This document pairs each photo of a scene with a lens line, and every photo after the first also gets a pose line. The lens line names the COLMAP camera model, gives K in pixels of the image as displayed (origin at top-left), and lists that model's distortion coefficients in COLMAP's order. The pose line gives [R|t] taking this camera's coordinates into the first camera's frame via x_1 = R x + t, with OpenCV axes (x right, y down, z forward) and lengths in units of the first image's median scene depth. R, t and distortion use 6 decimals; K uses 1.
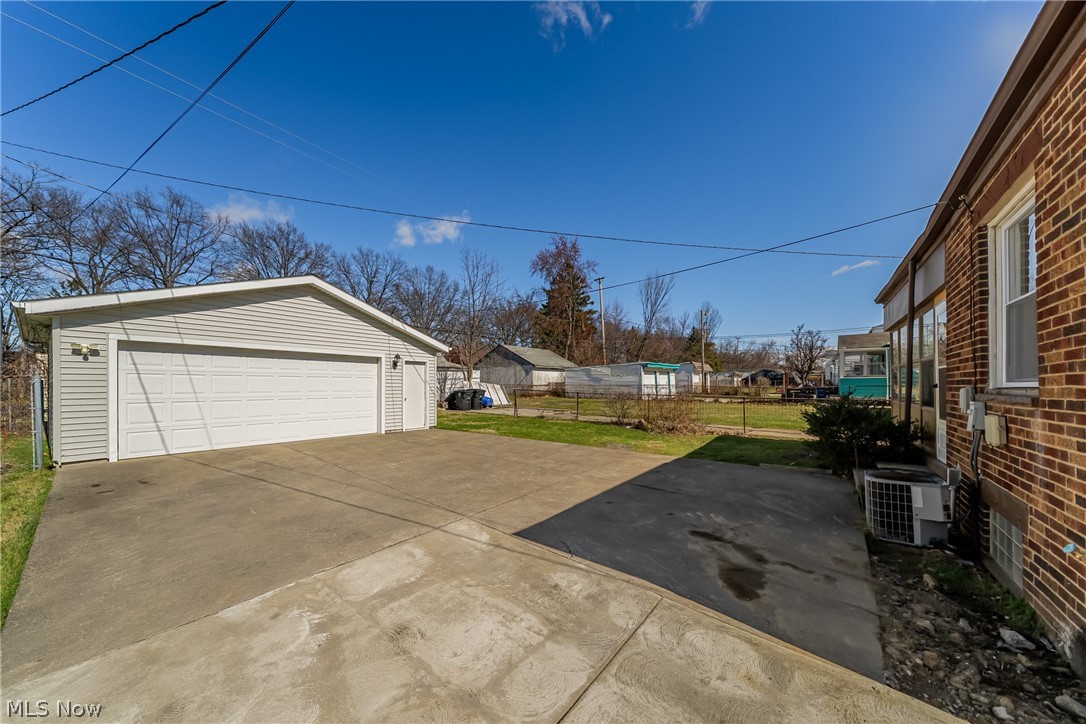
lens RADIAL K [[374.4, 0, 548.2], [0, 374.4, 387.1], [0, 0, 1]] dist [-0.000923, -0.000912]
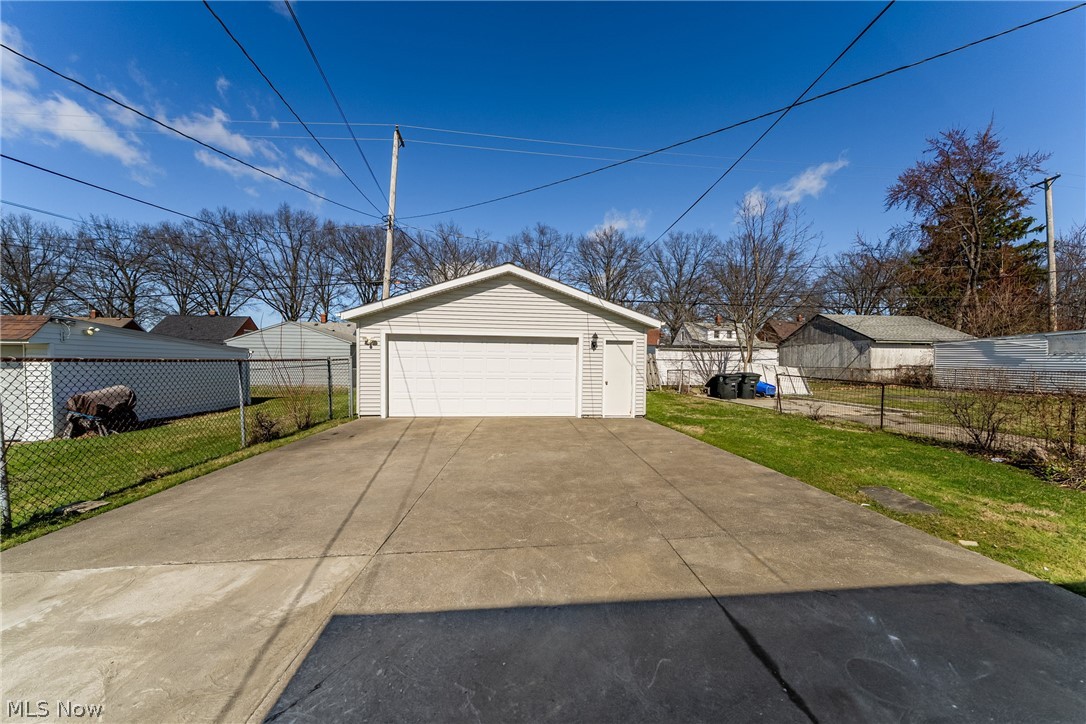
lens RADIAL K [[374.4, 0, 546.2], [0, 374.4, 379.7], [0, 0, 1]] dist [-0.000923, -0.000912]
pose [[0.679299, 0.034884, -0.733032, 0.171615], [-0.013582, 0.999296, 0.034969, -0.004499], [0.733736, -0.013799, 0.679295, 0.254020]]
